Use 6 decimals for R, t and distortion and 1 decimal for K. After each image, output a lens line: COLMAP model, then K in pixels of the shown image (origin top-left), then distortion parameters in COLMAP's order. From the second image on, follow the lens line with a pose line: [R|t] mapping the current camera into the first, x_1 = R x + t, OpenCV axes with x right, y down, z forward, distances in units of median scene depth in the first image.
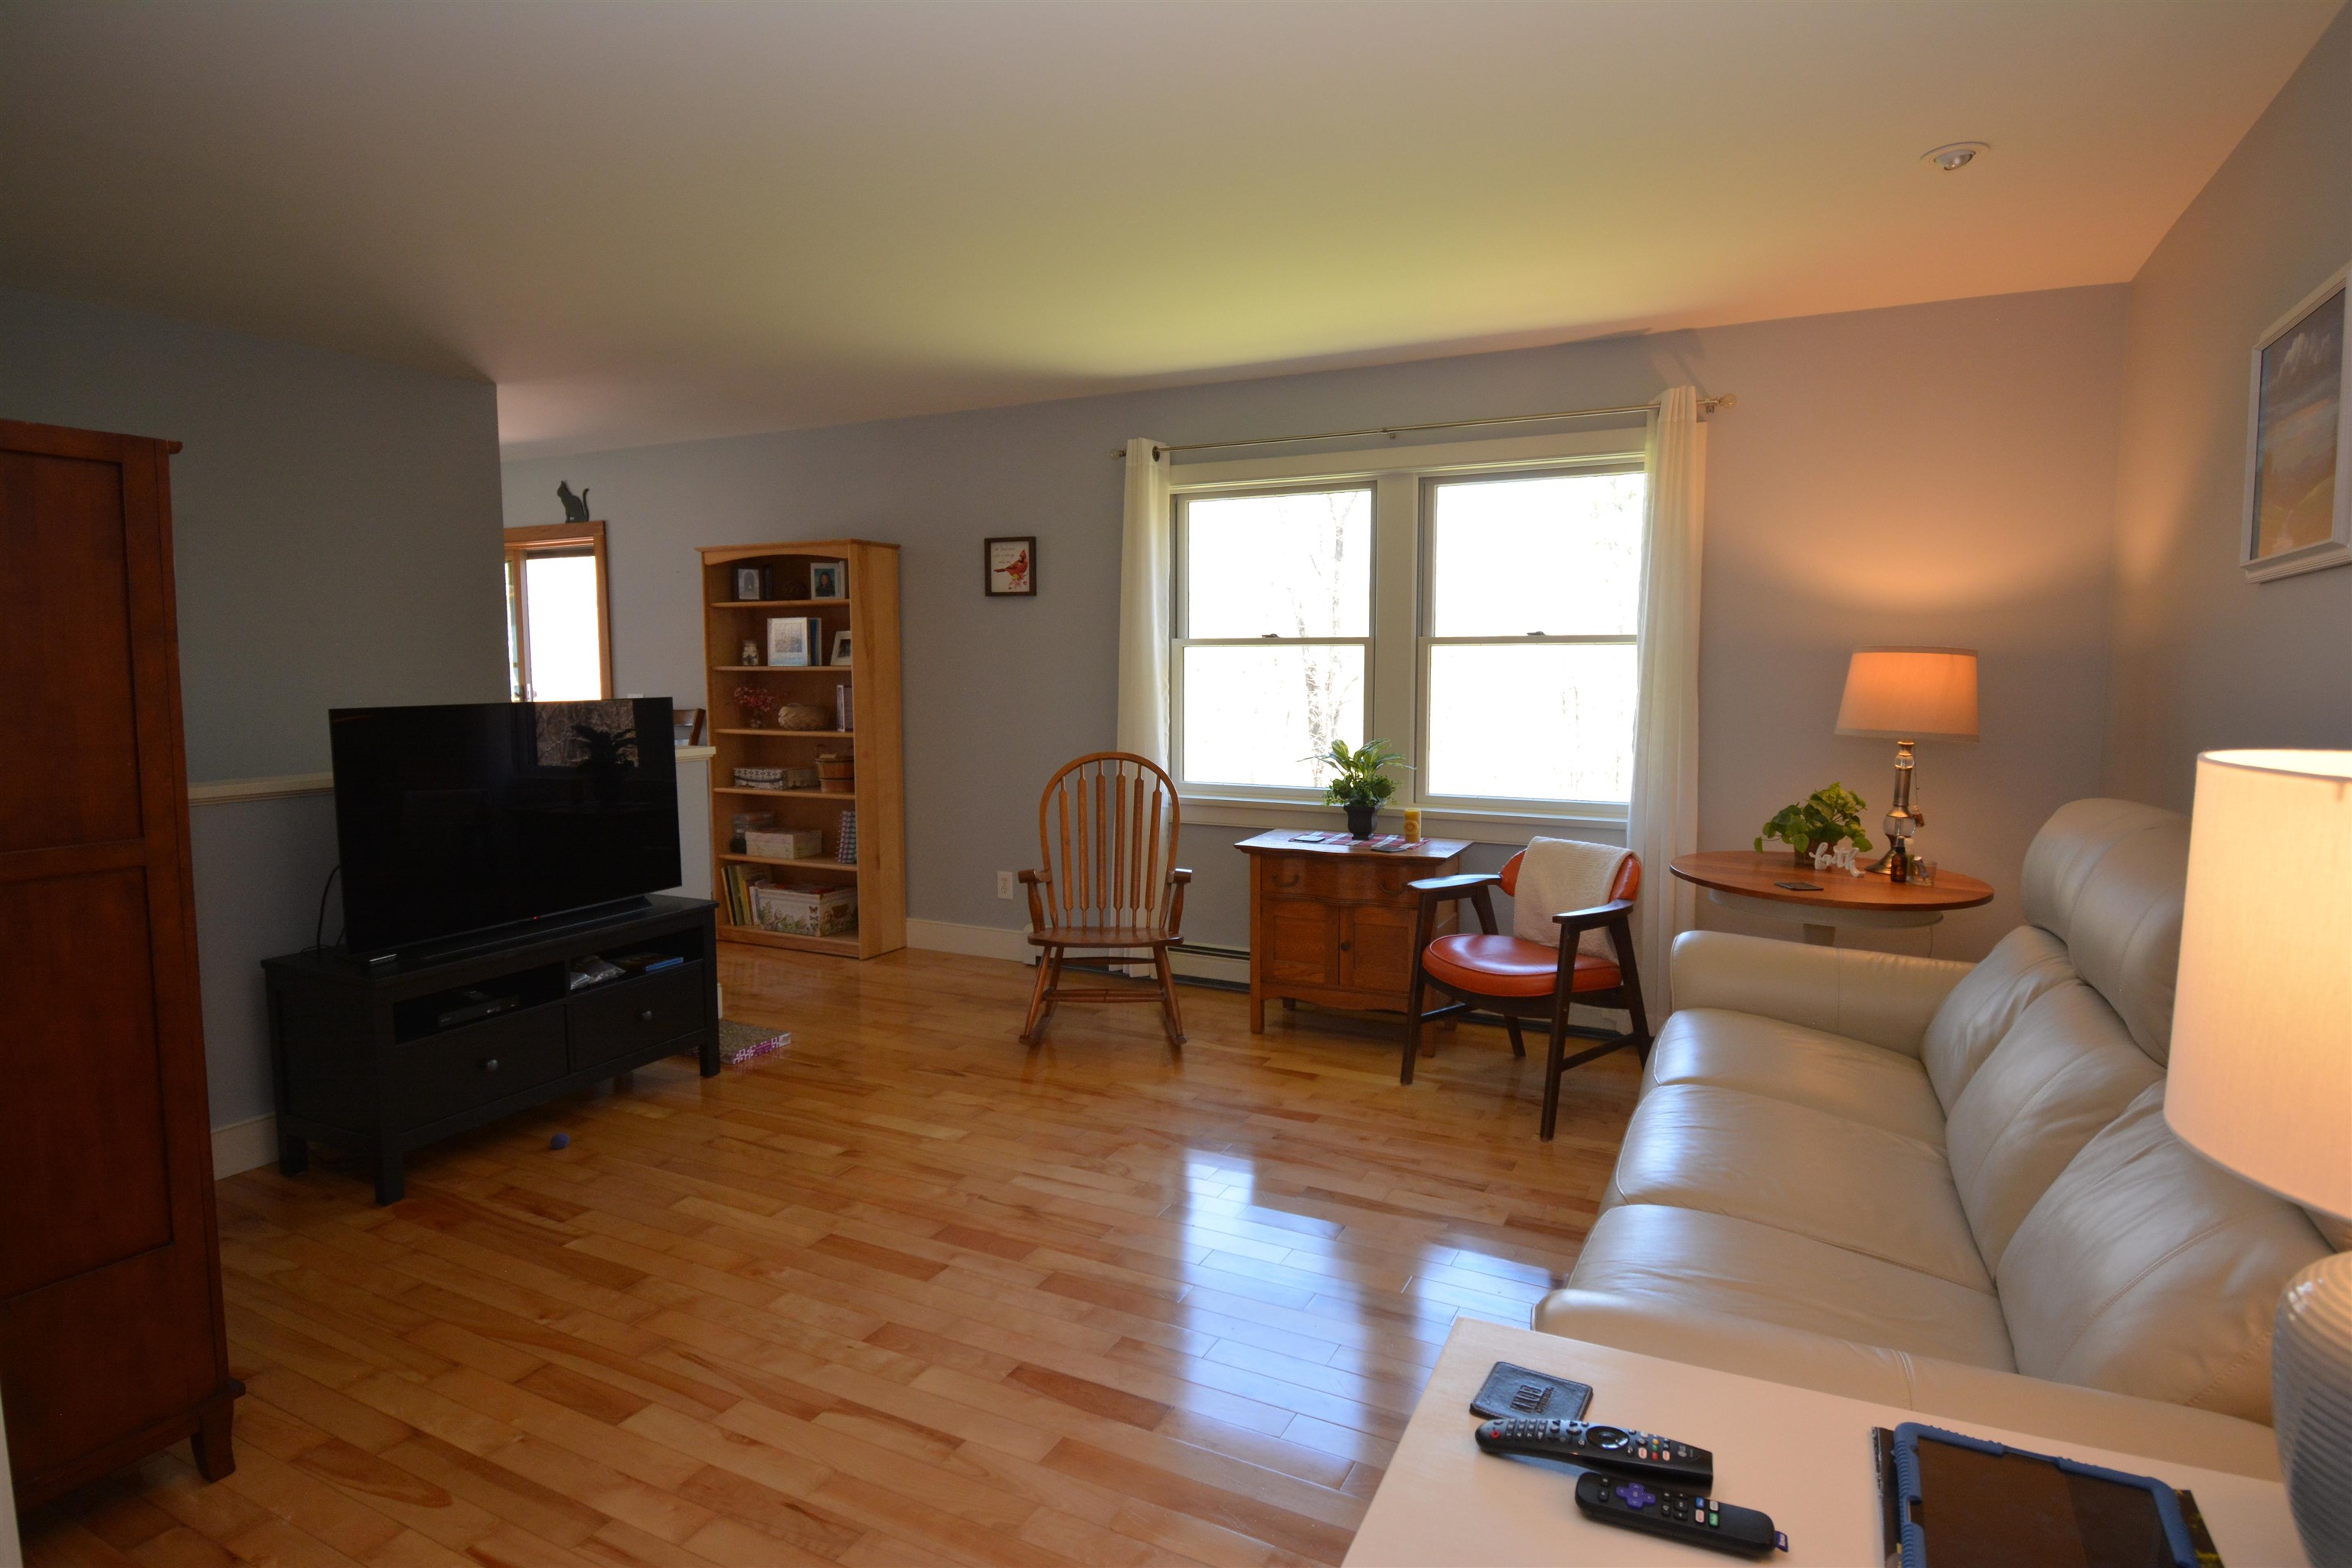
lens RADIAL K [[1255.6, 0, 1175.3], [0, 1255.6, 779.7], [0, 0, 1]] dist [0.020241, -0.031063]
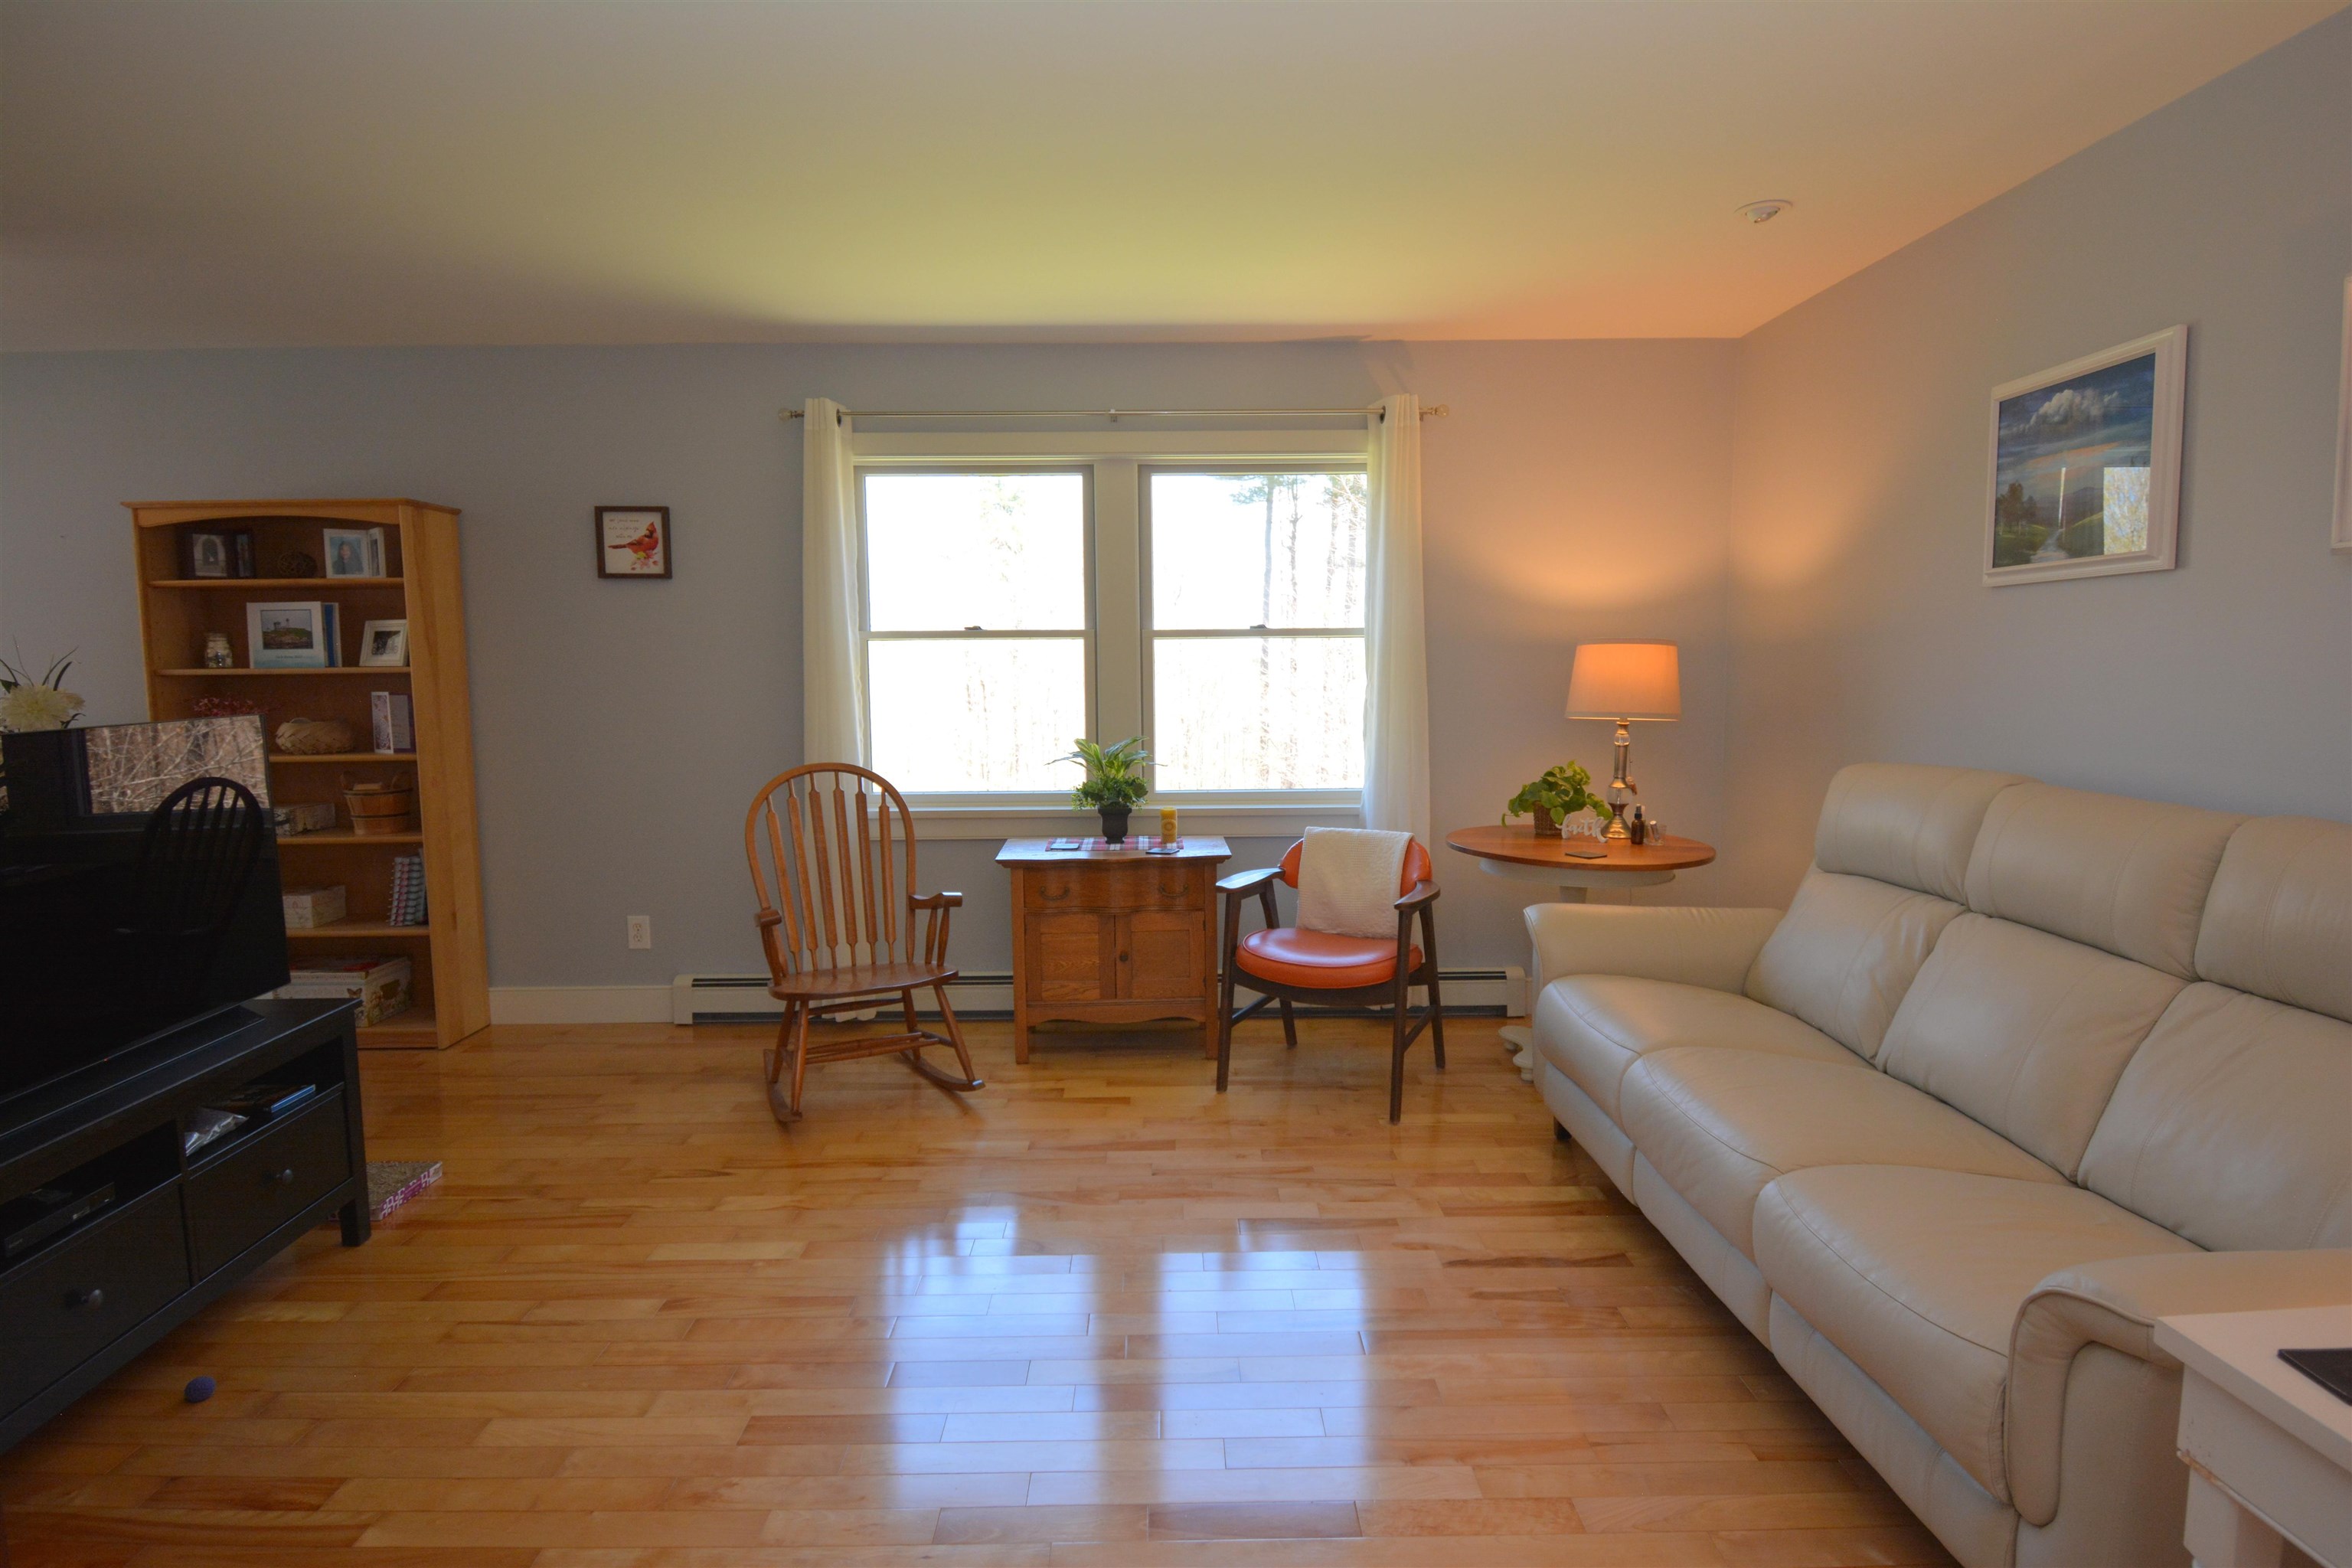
lens RADIAL K [[1255.6, 0, 1175.3], [0, 1255.6, 779.7], [0, 0, 1]] dist [0.020241, -0.031063]
pose [[0.884984, -0.052943, 0.462602, -0.245255], [0.051038, 0.998558, 0.016643, -0.013452], [-0.462816, 0.008881, 0.886410, 0.135425]]
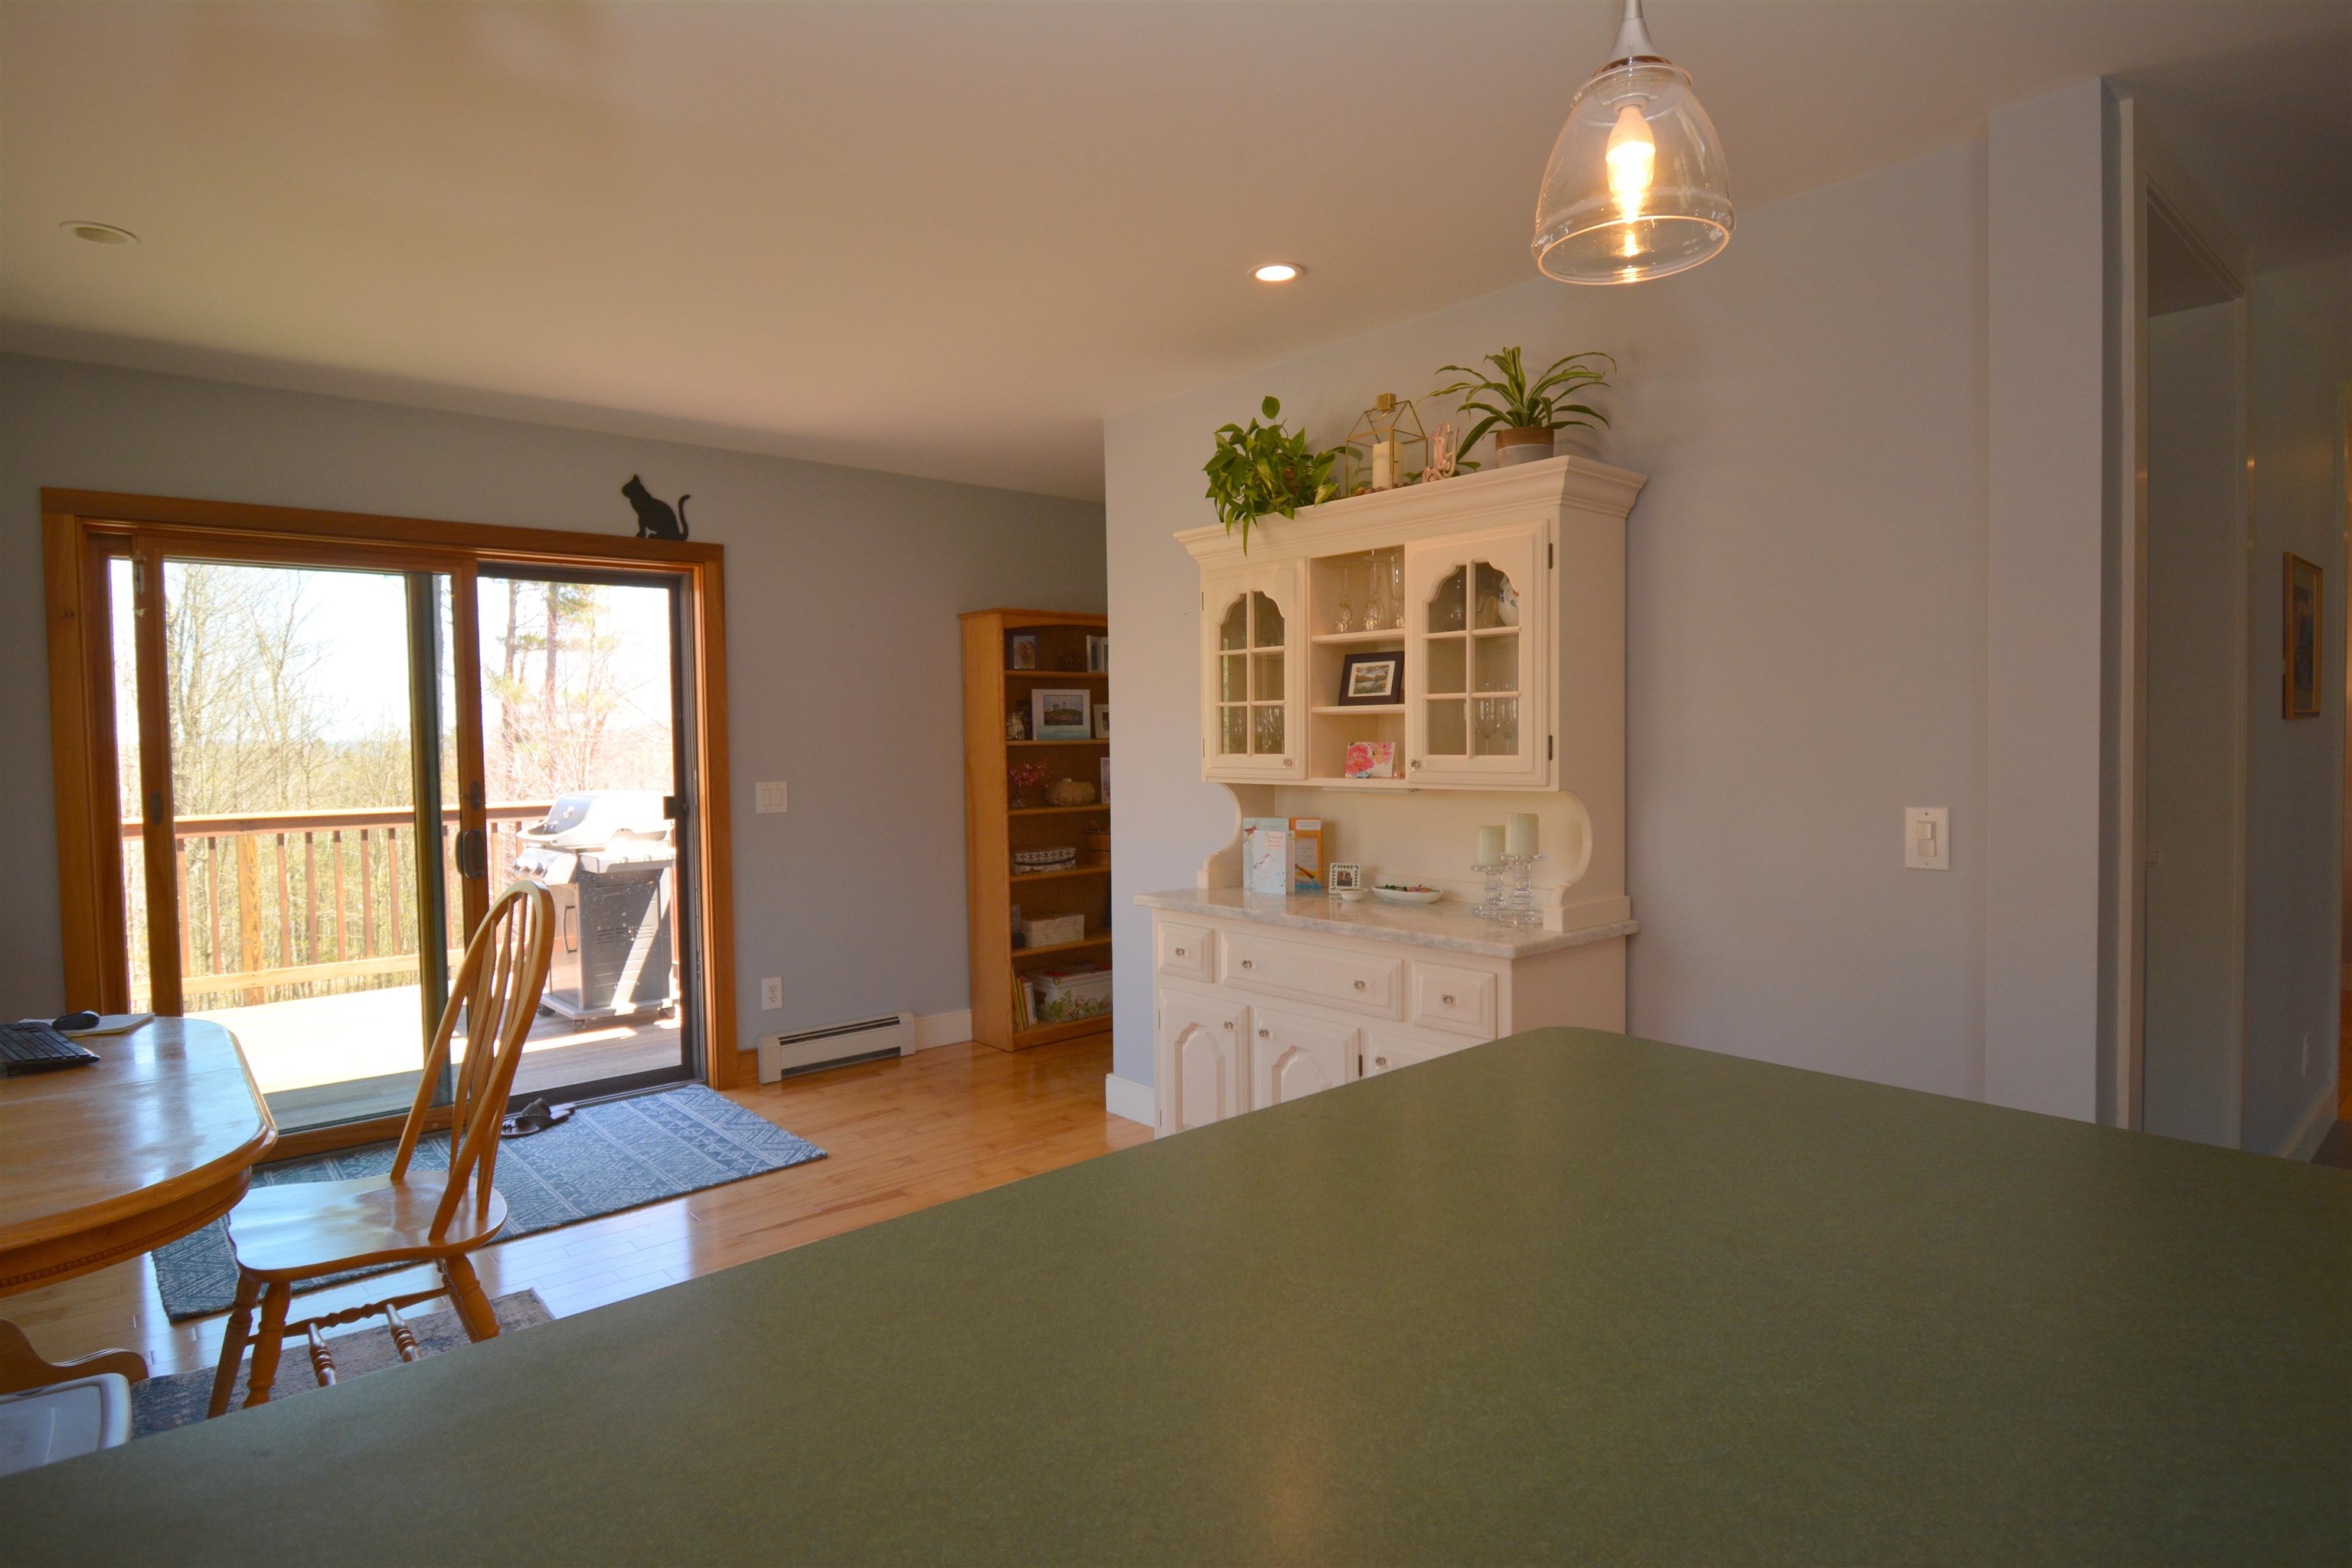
lens RADIAL K [[1255.6, 0, 1175.3], [0, 1255.6, 779.7], [0, 0, 1]] dist [0.020241, -0.031063]
pose [[0.355973, -0.044760, 0.933424, -1.493958], [0.097873, 0.995145, 0.010394, -0.078439], [-0.929357, 0.087657, 0.358625, 0.739059]]
